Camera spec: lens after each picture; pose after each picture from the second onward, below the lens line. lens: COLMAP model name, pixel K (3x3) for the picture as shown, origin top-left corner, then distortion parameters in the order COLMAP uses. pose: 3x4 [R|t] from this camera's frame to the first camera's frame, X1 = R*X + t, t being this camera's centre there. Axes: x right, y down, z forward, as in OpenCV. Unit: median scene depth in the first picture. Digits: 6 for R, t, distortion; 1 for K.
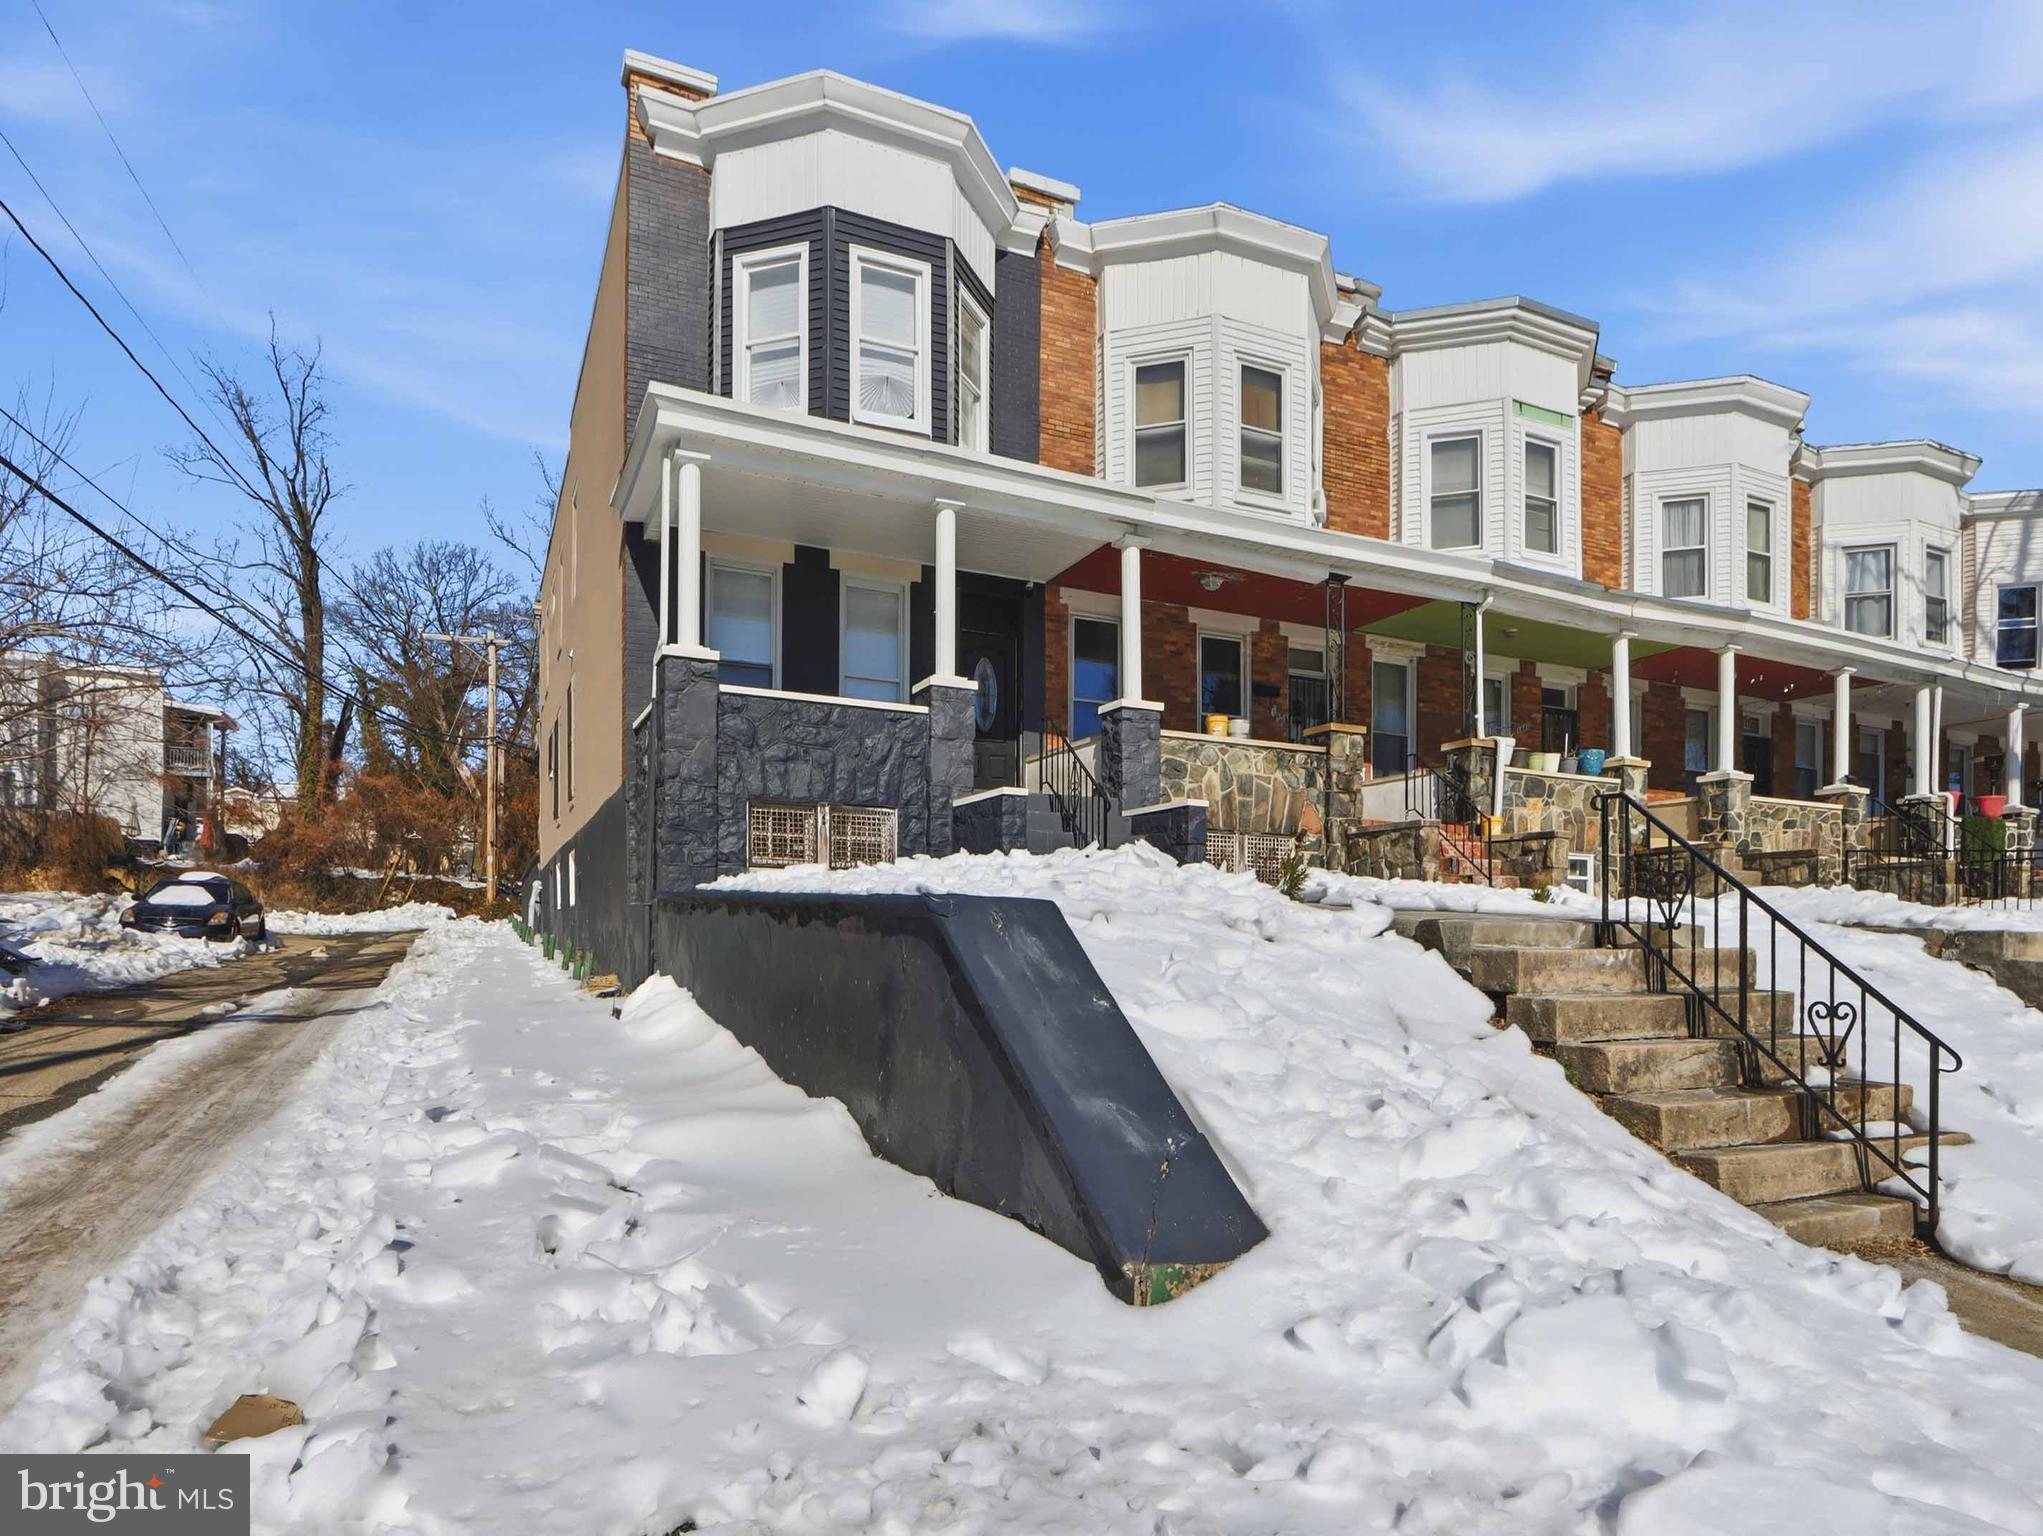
lens RADIAL K [[1090.7, 0, 1011.6], [0, 1090.7, 753.5], [0, 0, 1]] dist [-0.019030, 0.000413]
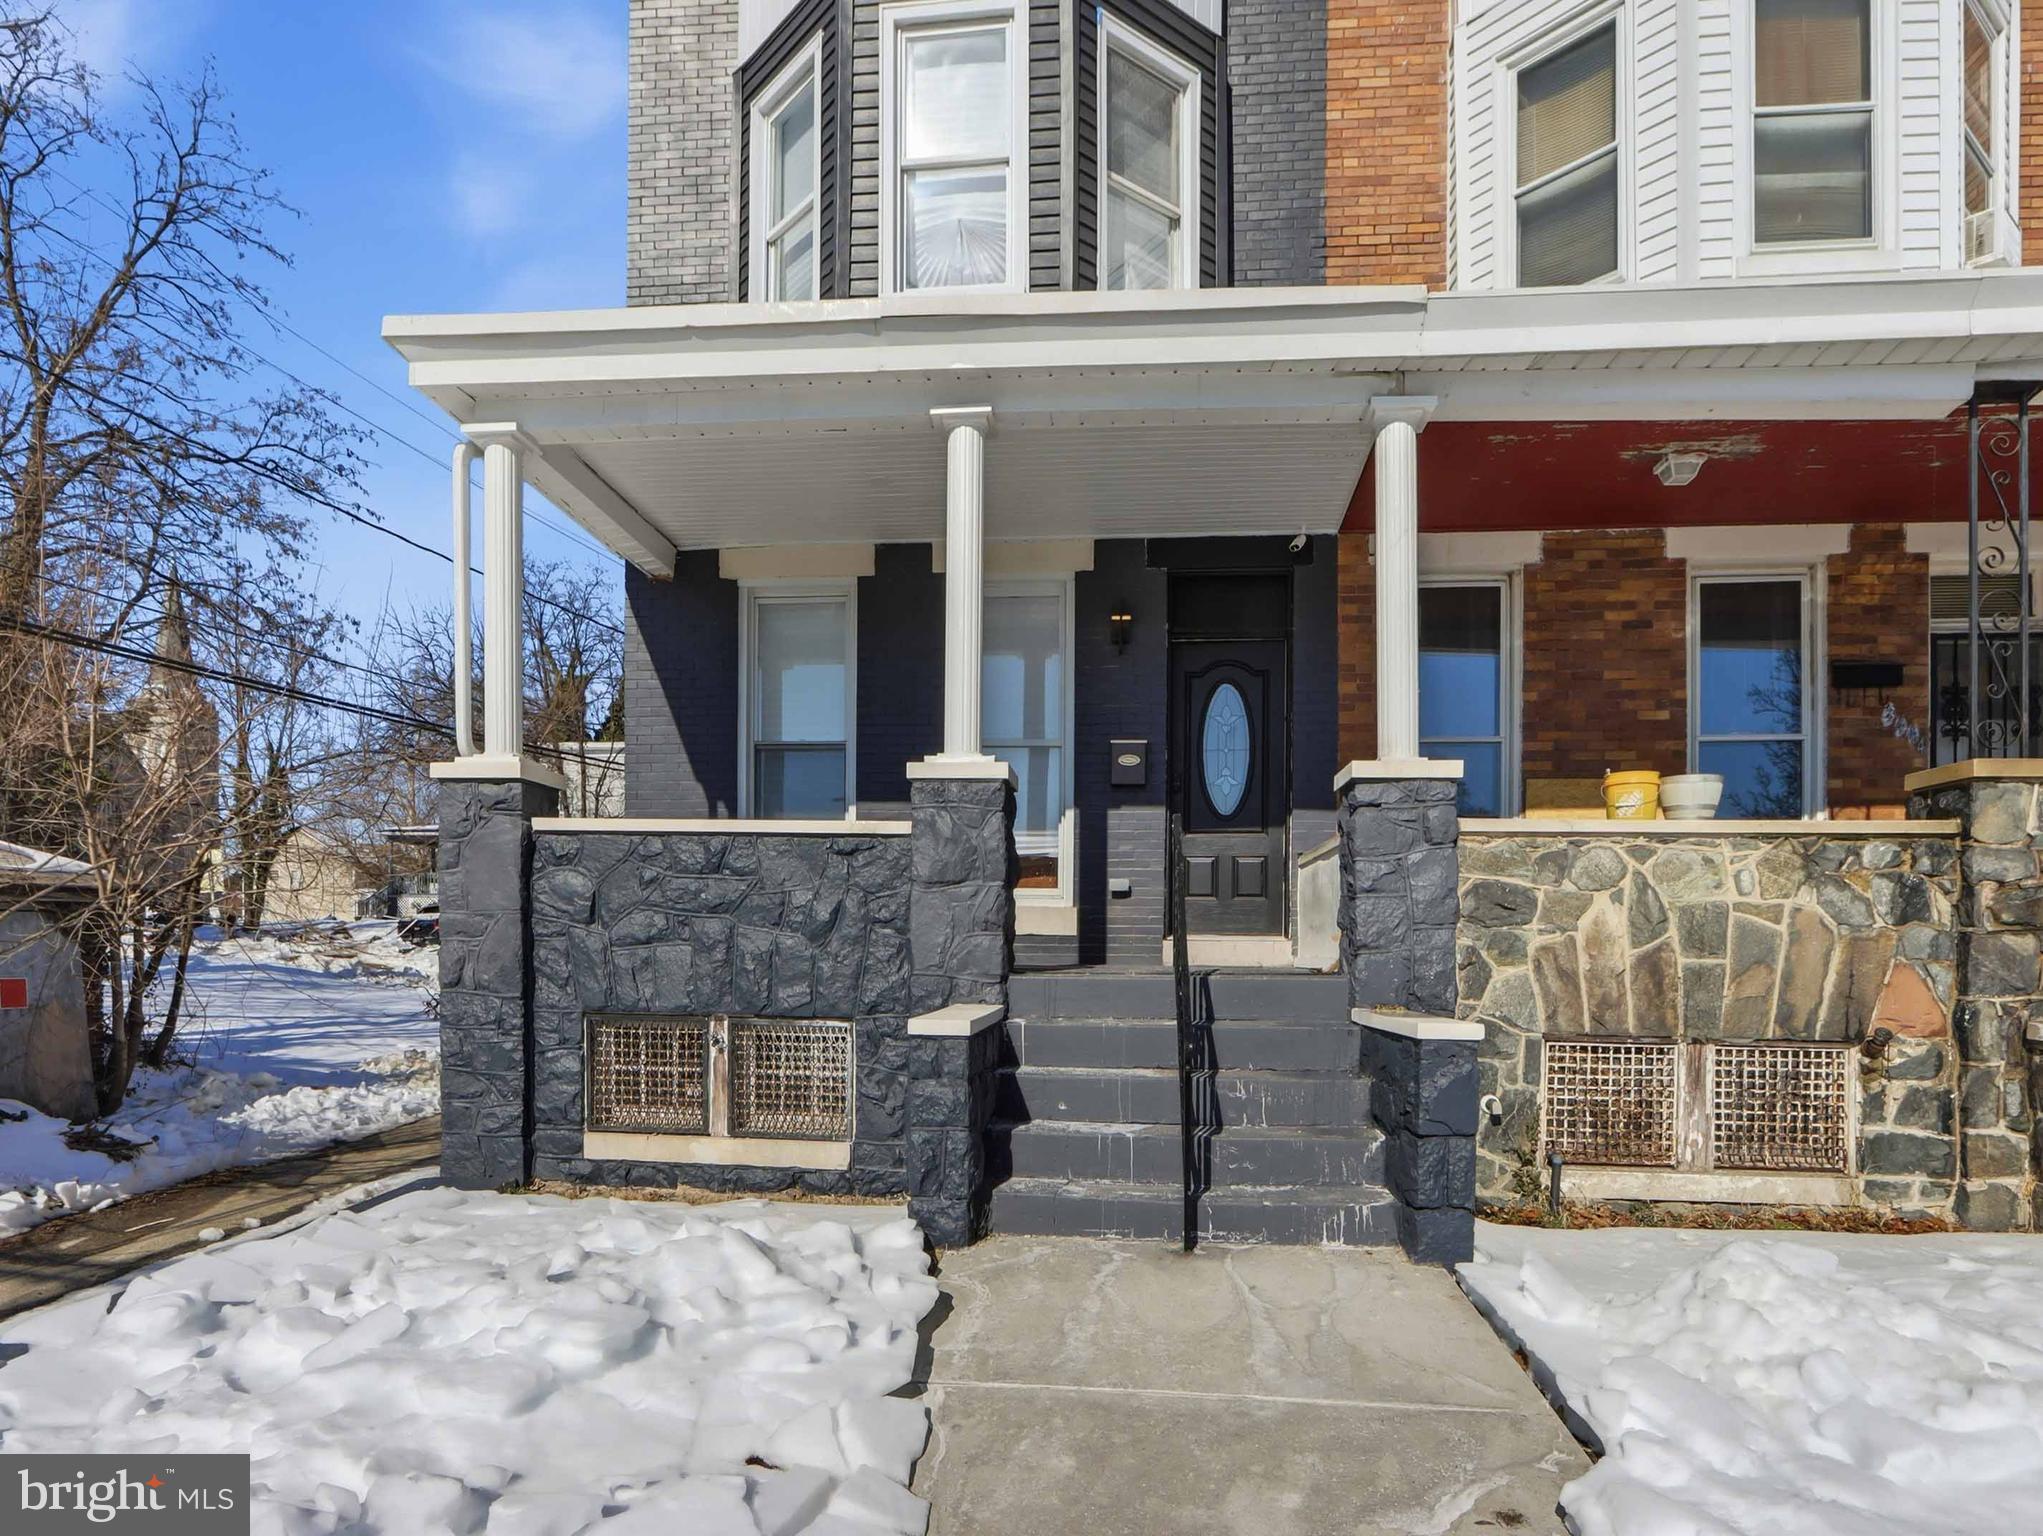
lens RADIAL K [[1132.5, 0, 1022.4], [0, 1132.5, 866.2], [0, 0, 1]] dist [-0.017723, 0.001405]
pose [[0.856915, -0.033158, -0.514391, 0.205602], [0.078224, 0.994736, 0.066191, -0.044295], [0.509488, -0.096958, 0.854998, 0.470095]]
